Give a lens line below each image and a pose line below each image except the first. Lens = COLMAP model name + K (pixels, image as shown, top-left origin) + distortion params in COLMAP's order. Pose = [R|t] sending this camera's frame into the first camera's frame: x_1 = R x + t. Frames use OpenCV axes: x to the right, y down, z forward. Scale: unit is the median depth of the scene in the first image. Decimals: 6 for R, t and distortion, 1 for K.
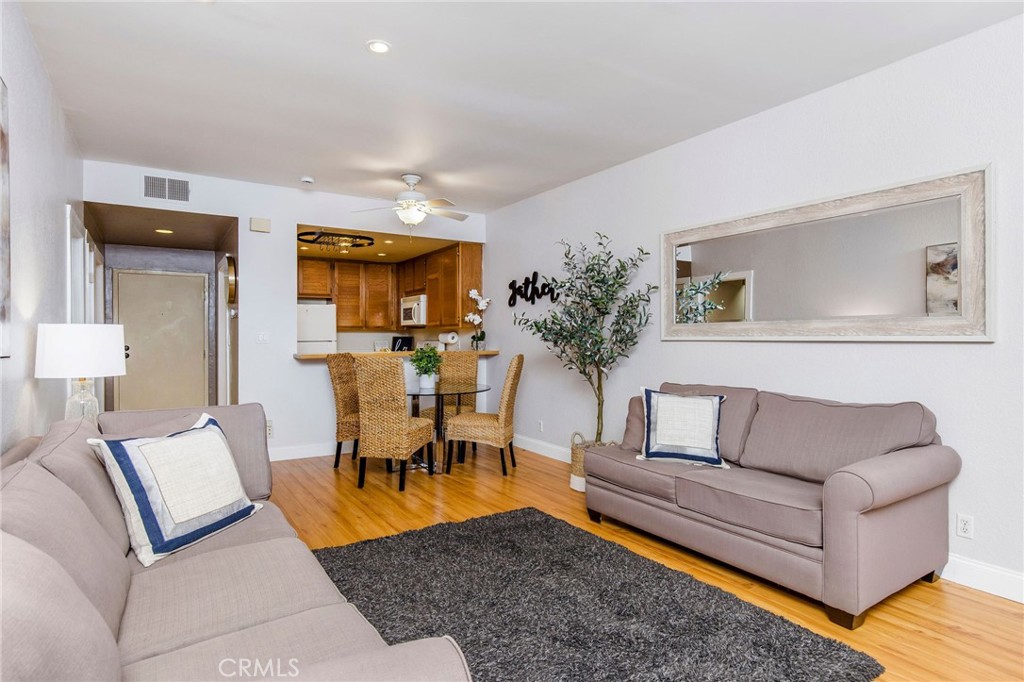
lens RADIAL K [[540.9, 0, 512.0], [0, 540.9, 341.0], [0, 0, 1]] dist [0.000294, -0.000238]
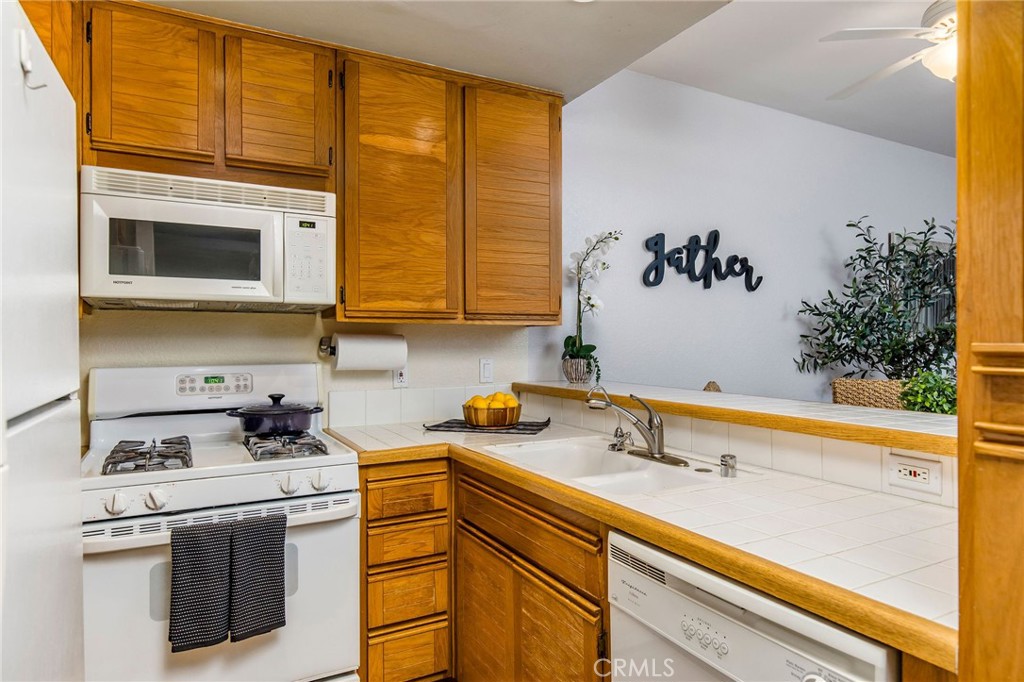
lens RADIAL K [[622.1, 0, 512.0], [0, 622.1, 341.0], [0, 0, 1]] dist [0.001127, 0.000891]
pose [[0.069459, 0.002663, 0.997581, -0.578615], [0.008182, 0.999961, -0.003239, -0.014313], [-0.997551, 0.008387, 0.069434, 1.111174]]
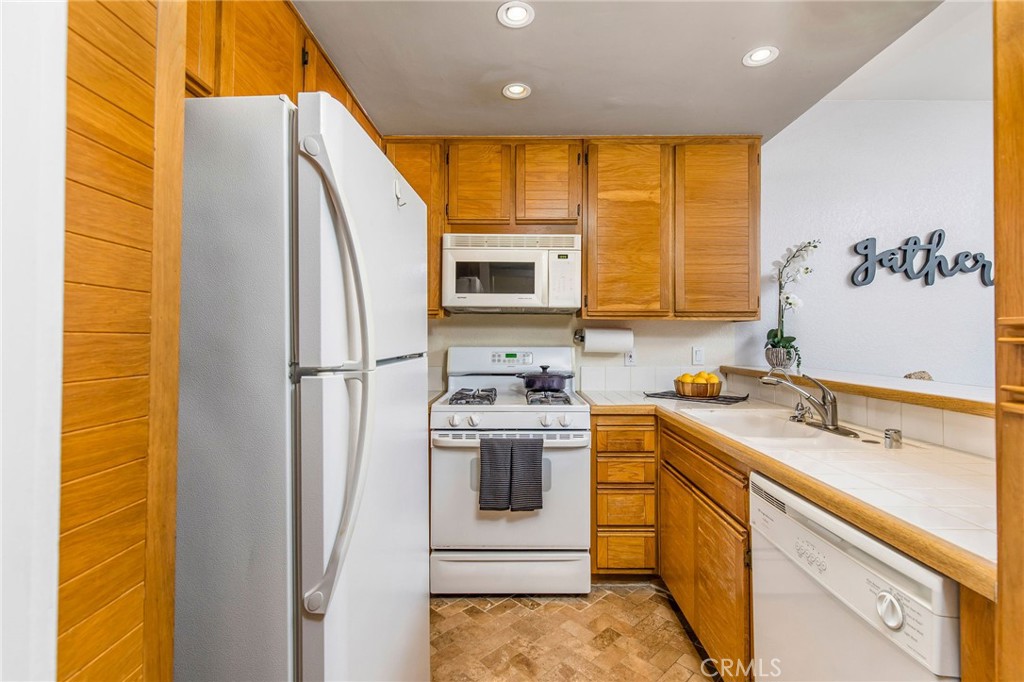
lens RADIAL K [[468.5, 0, 508.7], [0, 468.5, 334.7], [0, 0, 1]] dist [0.003575, -0.001360]
pose [[0.550467, 0.012350, 0.834766, -0.606672], [-0.001962, 0.999907, -0.013500, -0.007141], [-0.834855, 0.005793, 0.550440, 1.058482]]
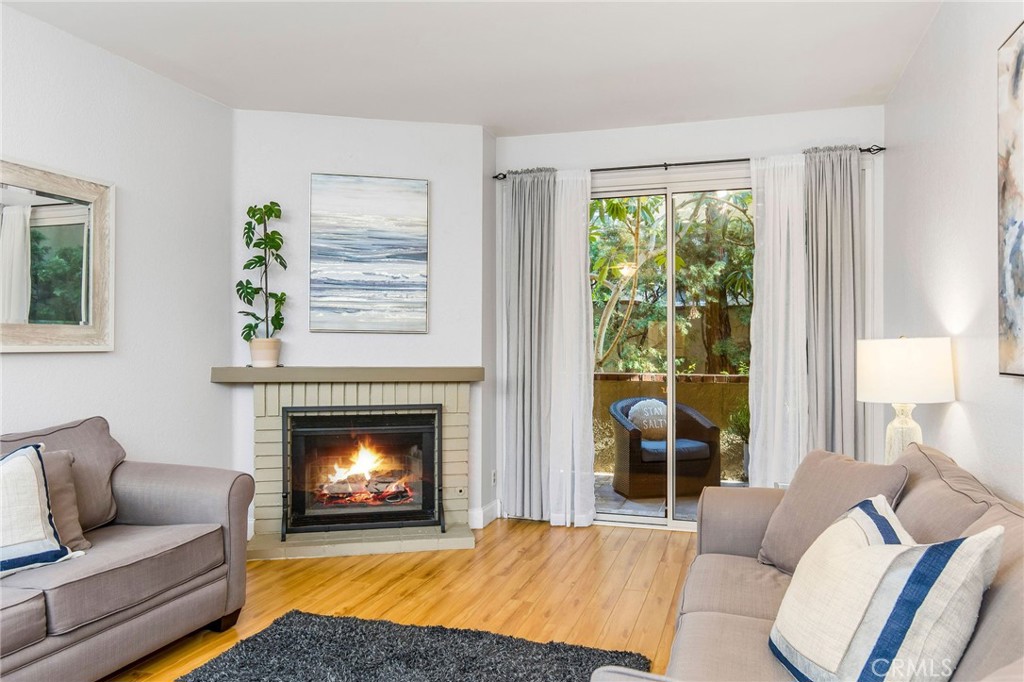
lens RADIAL K [[720.9, 0, 512.0], [0, 720.9, 341.0], [0, 0, 1]] dist [0.005642, 0.001490]
pose [[-0.627864, 0.006824, 0.778293, -0.299228], [0.007788, 0.999967, -0.002485, -0.003973], [-0.778284, 0.004501, -0.627896, 0.542583]]
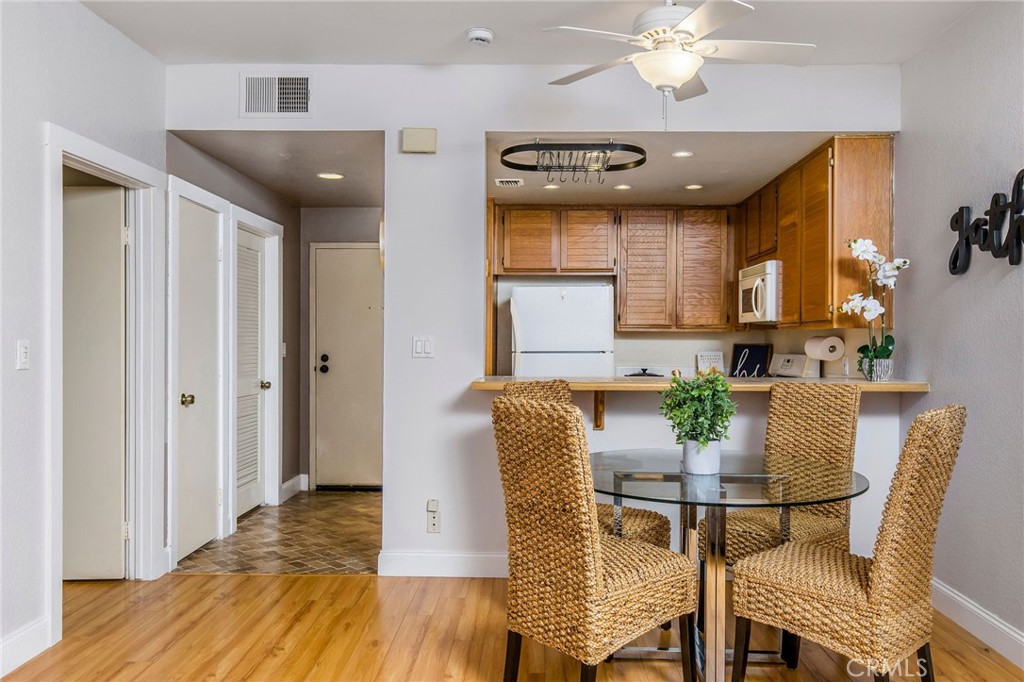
lens RADIAL K [[779.3, 0, 532.2], [0, 779.3, 343.5], [0, 0, 1]] dist [0.001376, -0.002375]
pose [[0.834837, 0.009536, -0.550414, 0.055292], [-0.010674, 0.999942, 0.001134, -0.010736], [0.550393, 0.004929, 0.834891, 0.361242]]
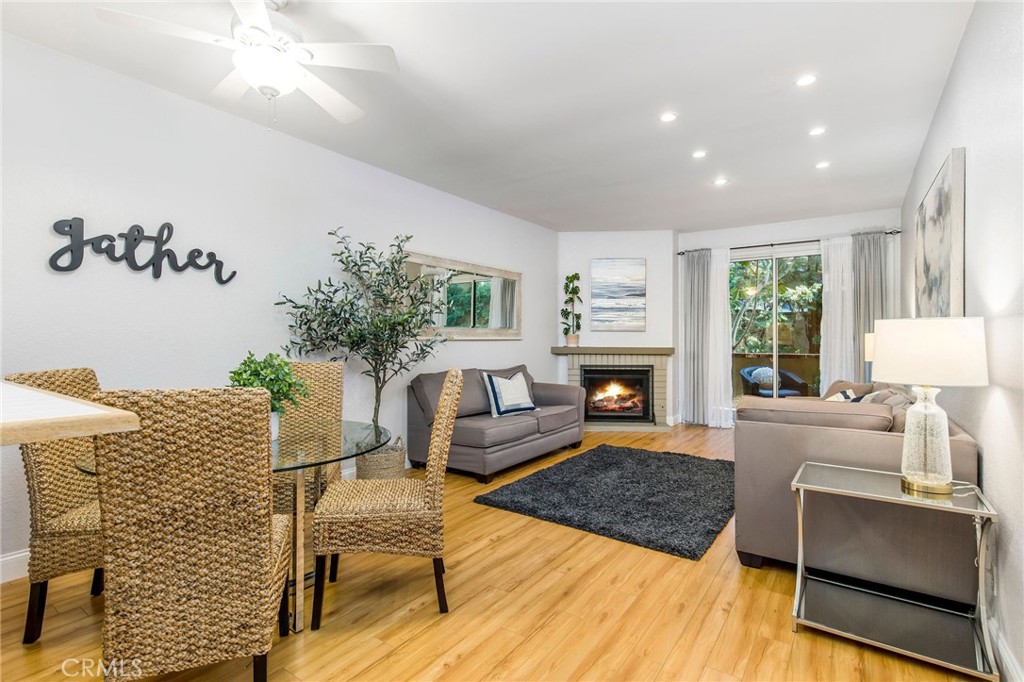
lens RADIAL K [[484.2, 0, 512.0], [0, 484.2, 341.0], [0, 0, 1]] dist [0.000392, -0.000006]
pose [[-0.368360, -0.000640, 0.929683, -0.546435], [0.010425, 0.999934, 0.004819, -0.001482], [-0.929625, 0.011467, -0.368329, 0.812037]]
